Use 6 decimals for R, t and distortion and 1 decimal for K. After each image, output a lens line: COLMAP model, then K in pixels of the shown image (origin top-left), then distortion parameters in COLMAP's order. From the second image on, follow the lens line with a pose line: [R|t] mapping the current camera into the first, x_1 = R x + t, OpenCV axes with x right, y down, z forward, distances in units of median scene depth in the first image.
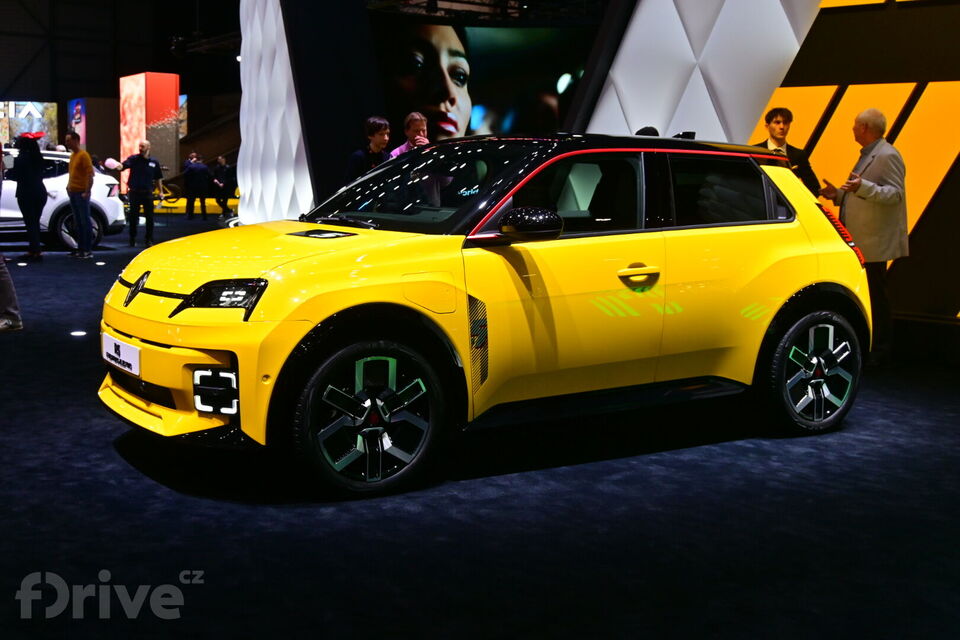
lens RADIAL K [[1175.8, 0, 480.0], [0, 1175.8, 320.0], [0, 0, 1]] dist [0.002811, 0.007871]
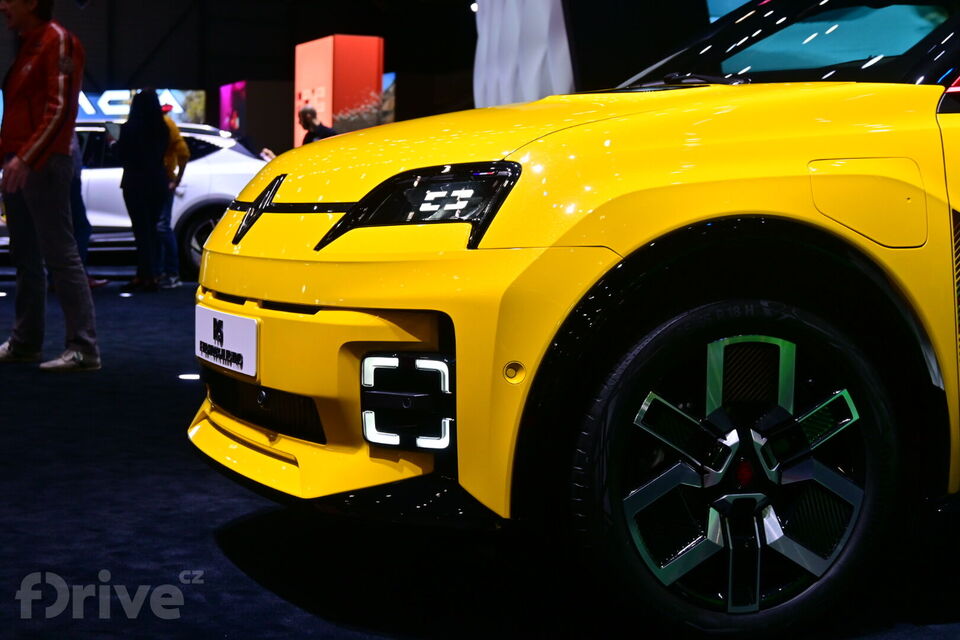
lens RADIAL K [[1789.2, 0, 480.0], [0, 1789.2, 320.0], [0, 0, 1]] dist [-0.004294, 0.078728]
pose [[0.980775, 0.003546, -0.195109, -0.055863], [-0.017356, 0.997458, -0.069116, 0.074218], [0.194368, 0.071174, 0.978343, 0.297966]]
